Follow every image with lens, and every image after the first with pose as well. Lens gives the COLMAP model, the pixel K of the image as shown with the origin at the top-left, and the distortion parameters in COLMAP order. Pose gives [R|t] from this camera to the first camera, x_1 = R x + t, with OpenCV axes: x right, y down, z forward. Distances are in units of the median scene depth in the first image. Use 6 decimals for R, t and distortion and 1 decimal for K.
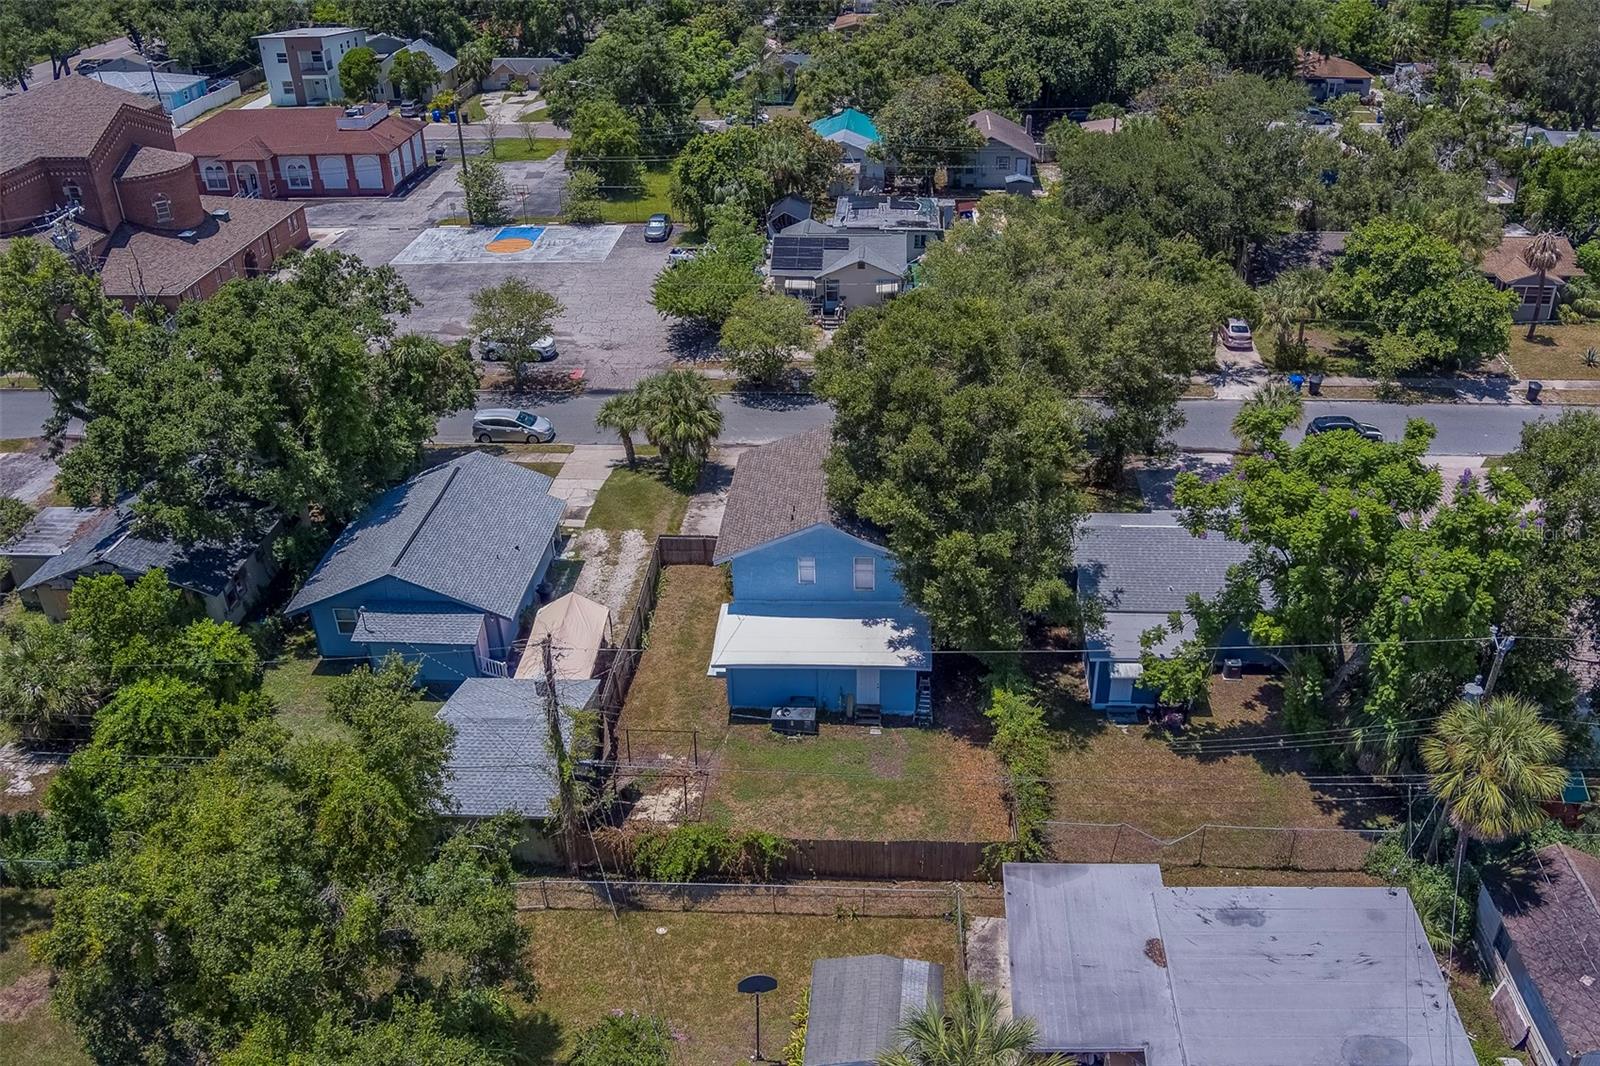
lens RADIAL K [[1343.9, 0, 852.8], [0, 1343.9, 526.1], [0, 0, 1]] dist [-0.054957, -0.001397]
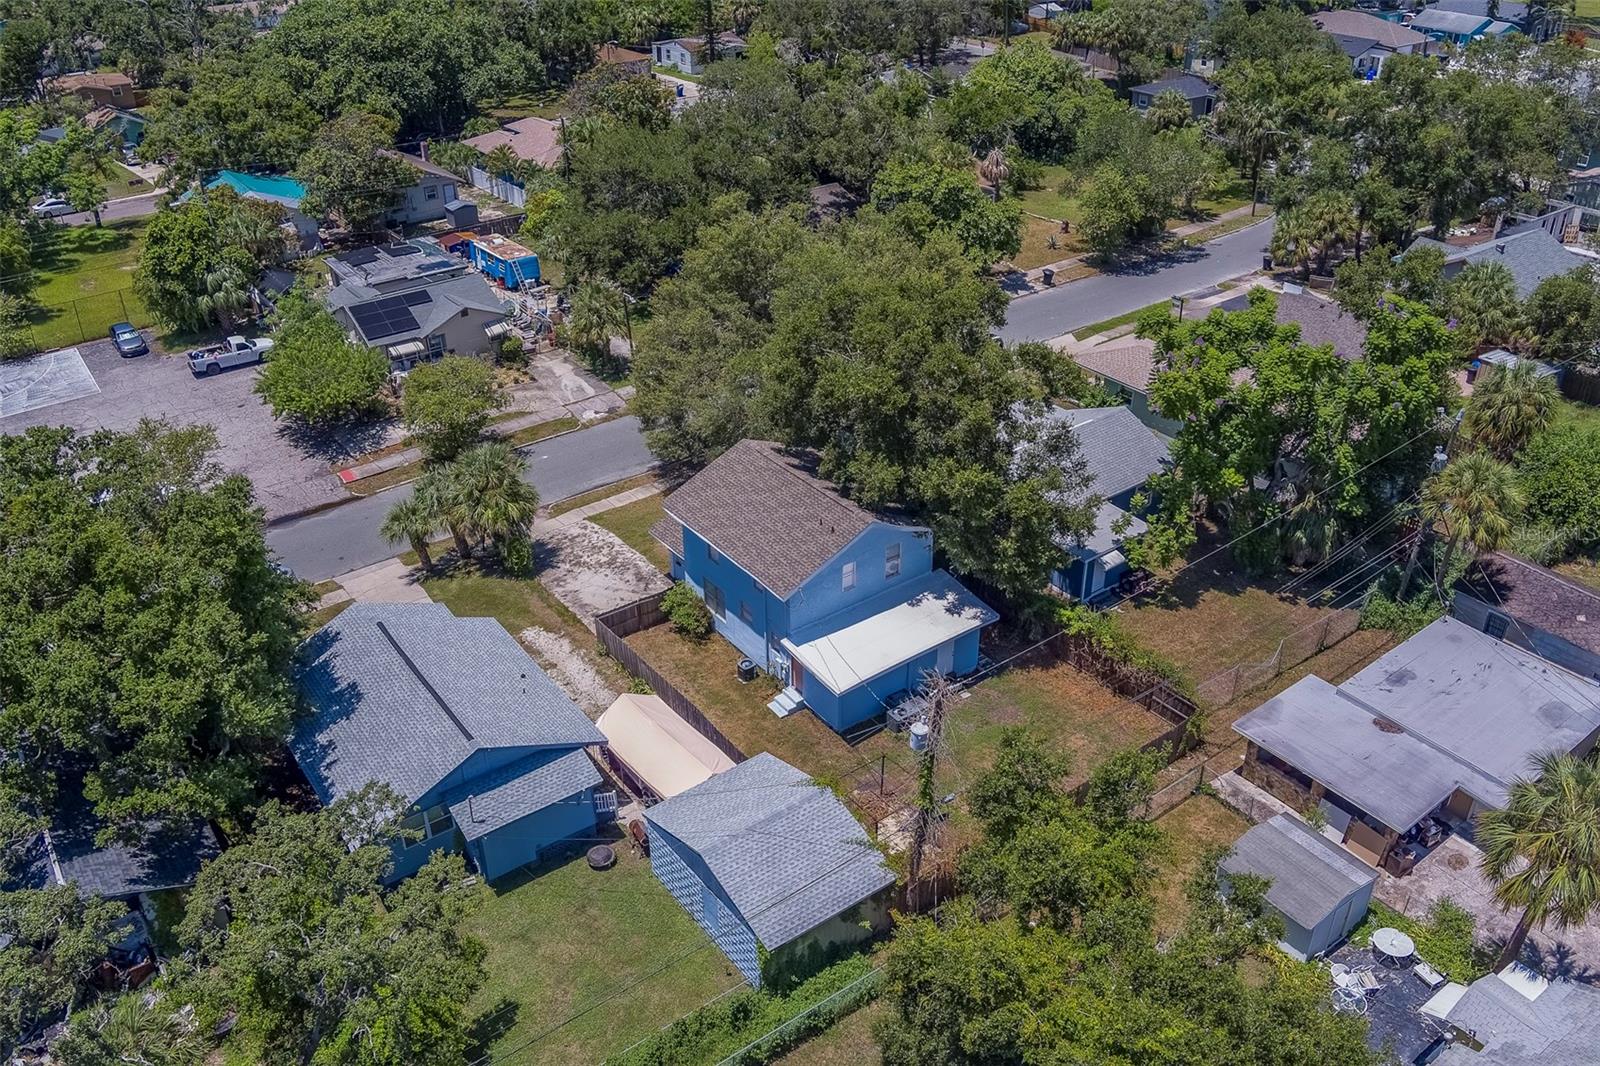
lens RADIAL K [[1319.3, 0, 804.9], [0, 1319.3, 537.2], [0, 0, 1]] dist [-0.050126, 0.005552]
pose [[0.778839, -0.322176, 0.538156, -0.390804], [0.318818, 0.942238, 0.102681, -0.071491], [-0.540152, 0.091602, 0.836567, 0.127714]]
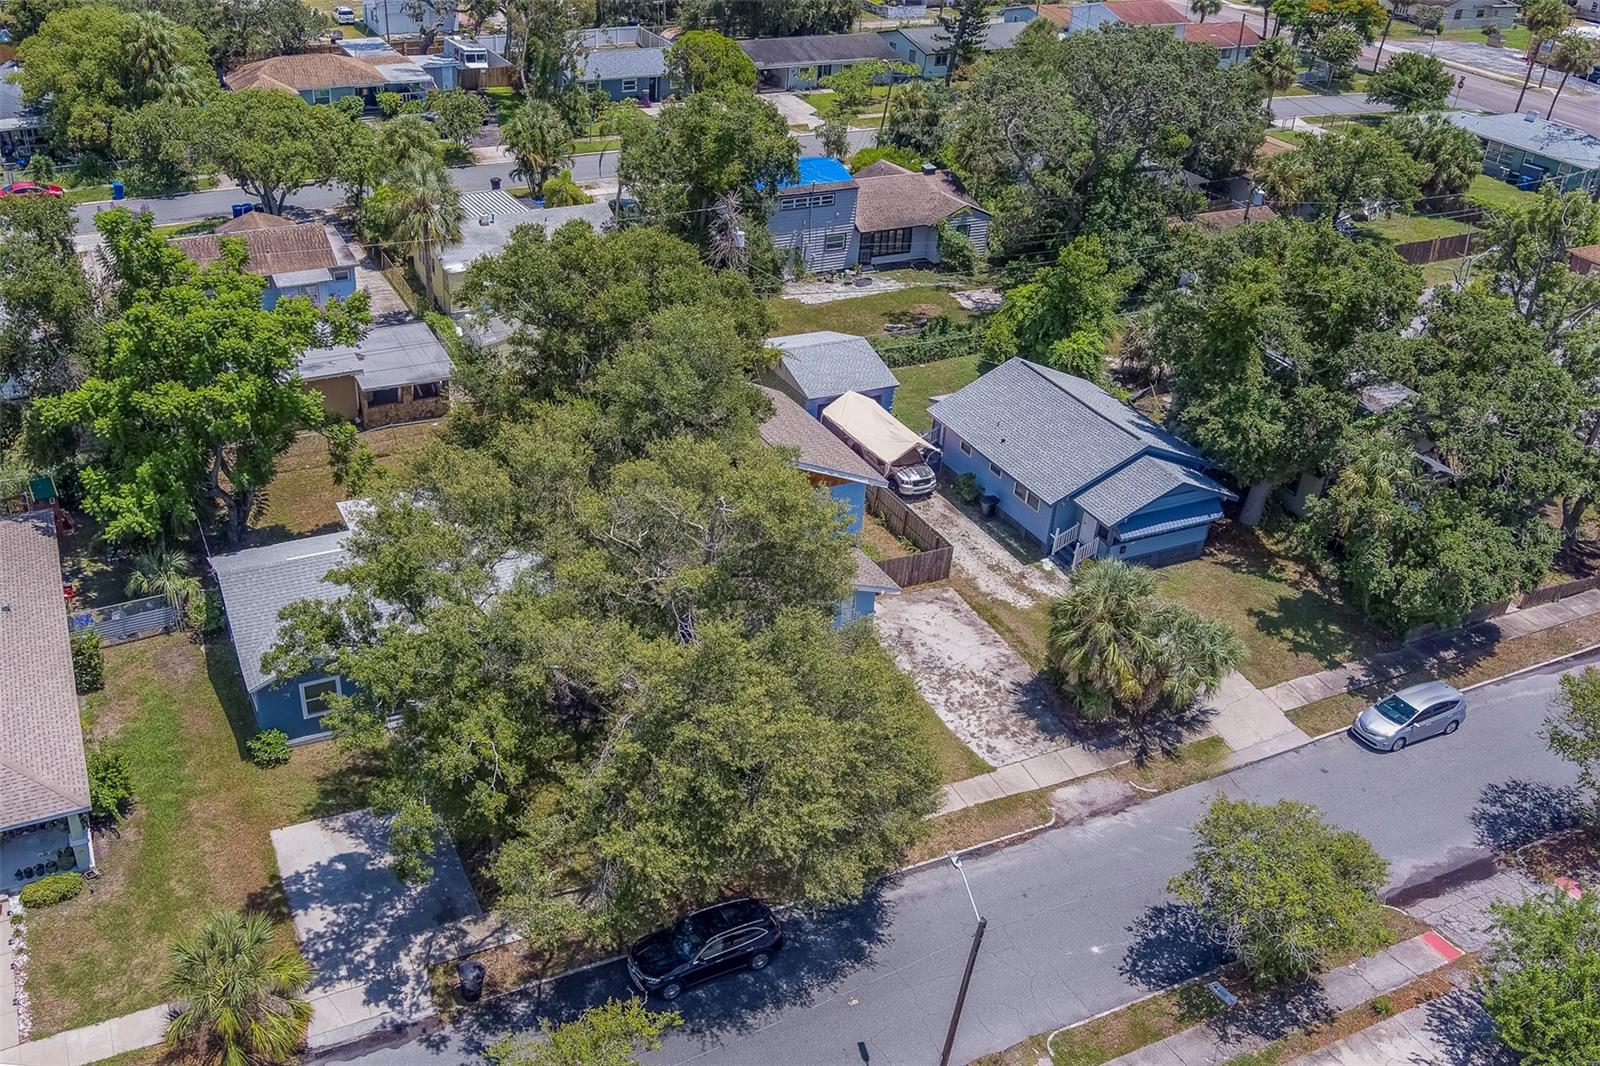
lens RADIAL K [[1406.3, 0, 662.2], [0, 1406.3, 527.3], [0, 0, 1]] dist [-0.058938, 0.001179]
pose [[-0.901814, 0.202335, -0.381827, 0.299815], [-0.236499, 0.508426, 0.827992, -0.566936], [0.361663, 0.836997, -0.410654, 1.018179]]
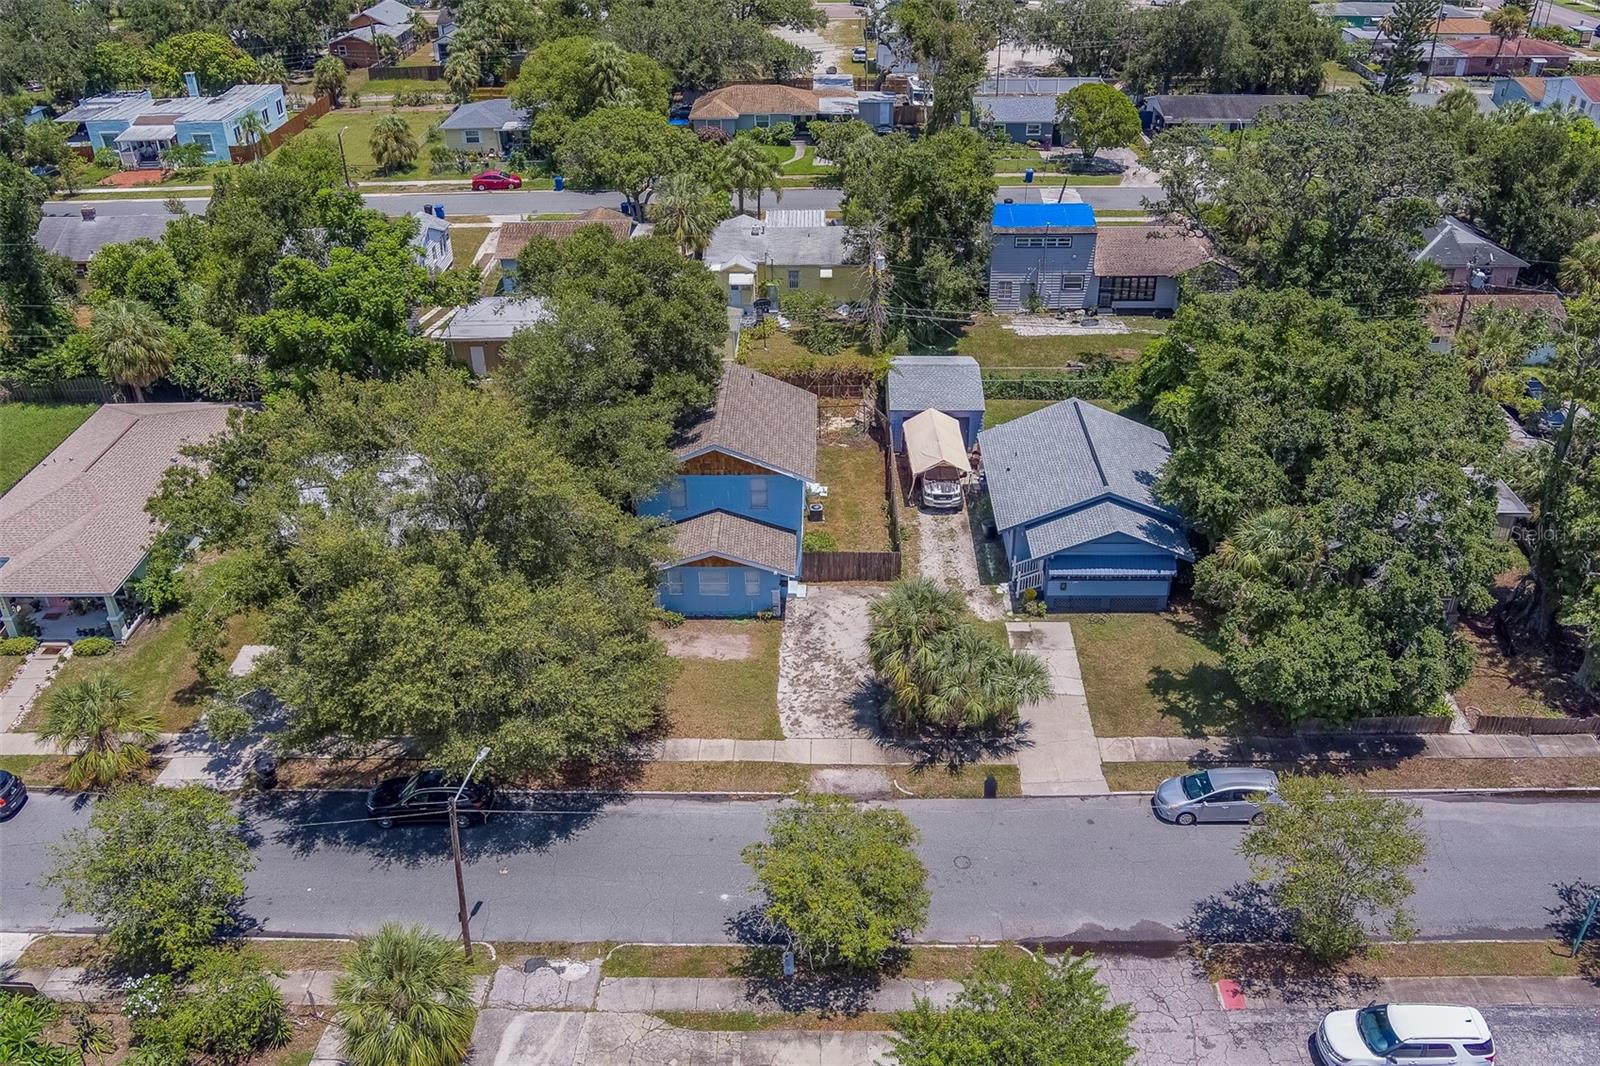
lens RADIAL K [[1268.5, 0, 800.0], [0, 1268.5, 533.0], [0, 0, 1]] dist [-0.049981, -0.003084]
pose [[-0.999547, 0.028107, -0.010719, -0.047453], [0.004080, 0.479693, 0.877427, -0.636575], [0.029804, 0.876986, -0.479590, 1.118475]]
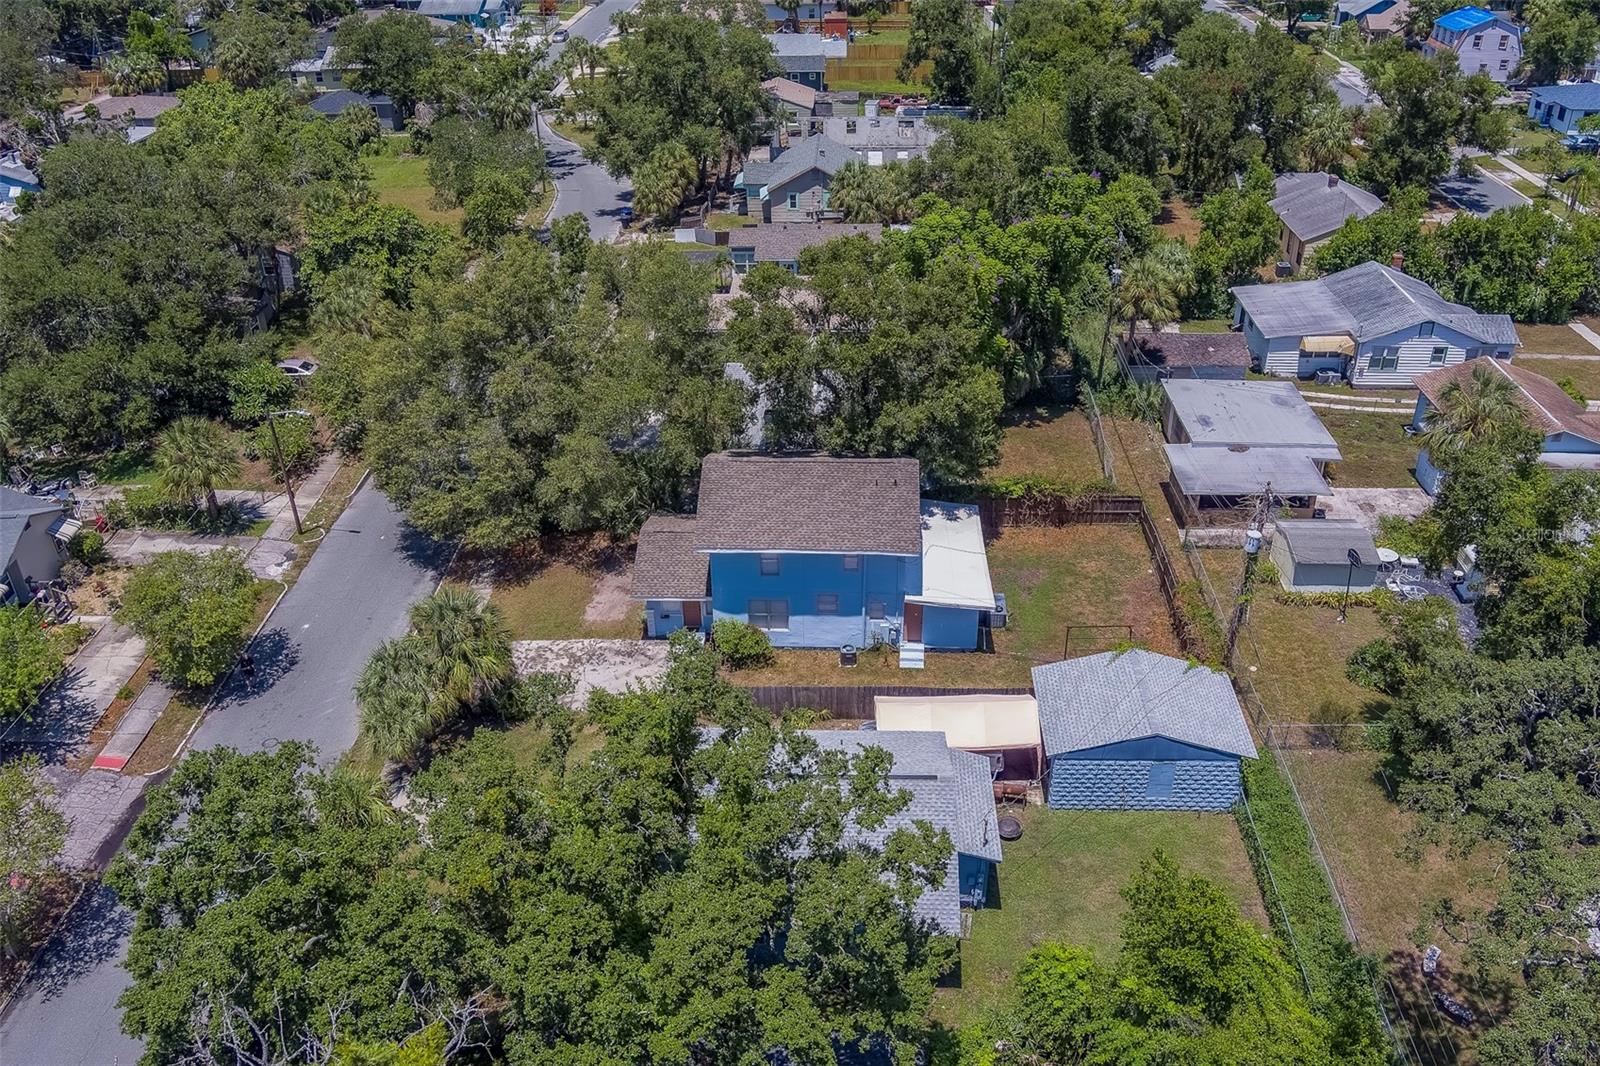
lens RADIAL K [[1319.3, 0, 804.9], [0, 1319.3, 537.2], [0, 0, 1]] dist [-0.050126, 0.005552]
pose [[-0.006537, -0.506771, 0.862056, -0.631536], [0.511733, 0.738945, 0.438280, -0.306168], [-0.859119, 0.444008, 0.254501, 0.542171]]
